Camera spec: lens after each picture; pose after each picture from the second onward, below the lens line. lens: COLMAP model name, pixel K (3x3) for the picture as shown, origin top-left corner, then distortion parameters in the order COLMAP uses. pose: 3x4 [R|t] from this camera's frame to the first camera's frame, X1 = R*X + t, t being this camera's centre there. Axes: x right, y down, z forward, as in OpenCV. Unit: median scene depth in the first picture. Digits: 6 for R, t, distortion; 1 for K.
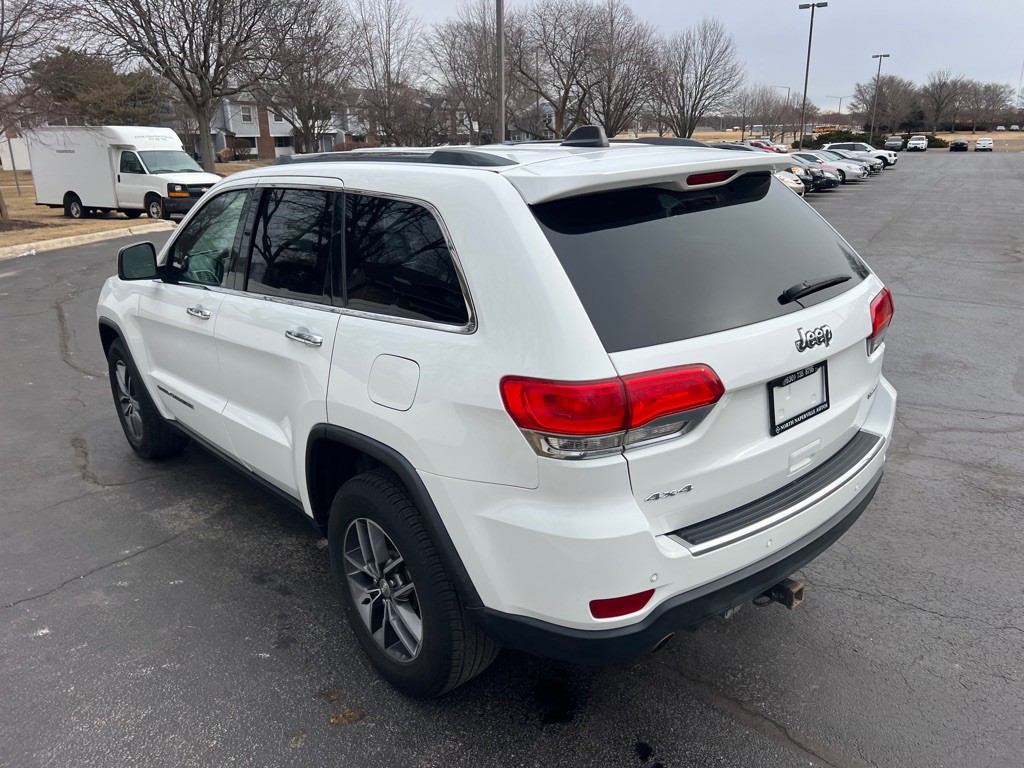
lens RADIAL K [[773.7, 0, 517.6], [0, 773.7, 373.0], [0, 0, 1]] dist [0.053462, -0.062926]
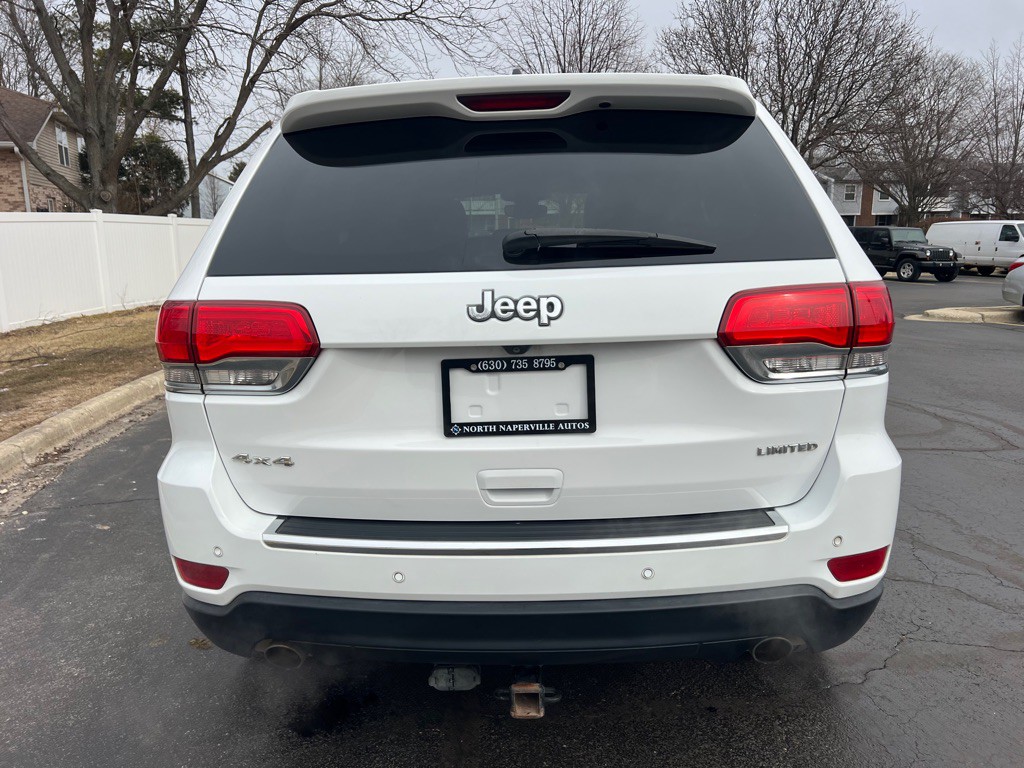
lens RADIAL K [[773.7, 0, 504.6], [0, 773.7, 386.6], [0, 0, 1]] dist [0.053462, -0.062926]
pose [[0.733265, 0.147342, -0.663786, 0.653209], [-0.201409, 0.979494, -0.005070, 0.022287], [0.649428, 0.137410, 0.747905, 0.385602]]
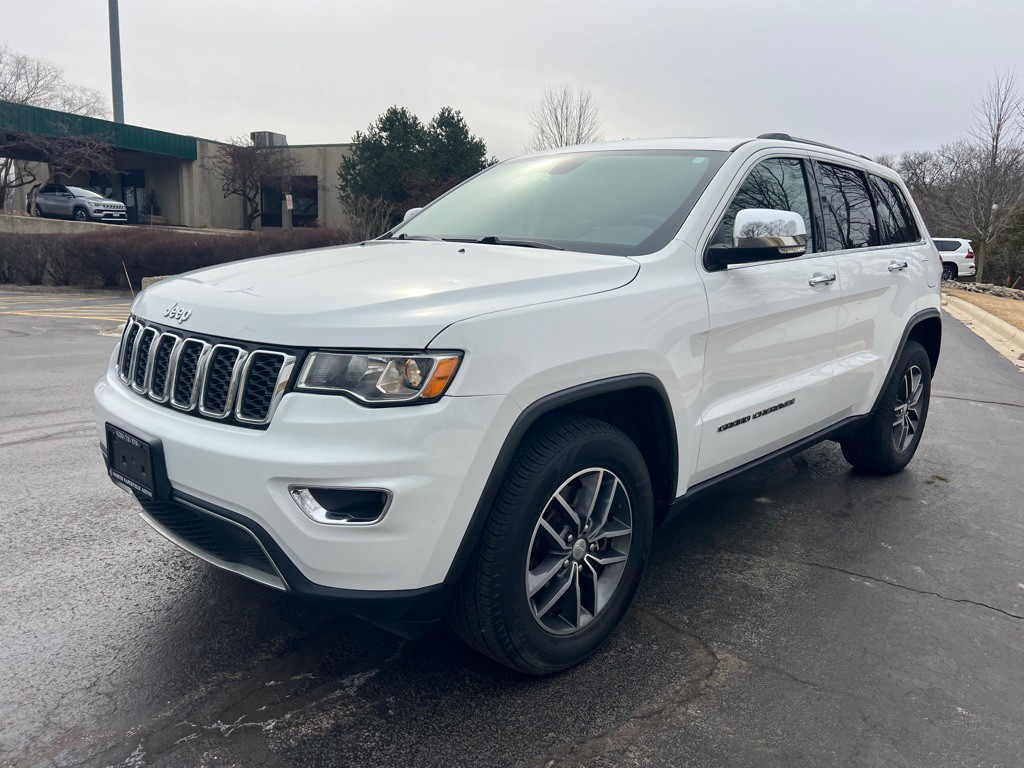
lens RADIAL K [[773.7, 0, 514.3], [0, 773.7, 396.7], [0, 0, 1]] dist [0.053462, -0.062926]
pose [[-0.104225, -0.160634, 0.981496, -1.595242], [0.264921, 0.946731, 0.183076, -0.260291], [-0.958621, 0.279100, -0.056118, 1.742119]]
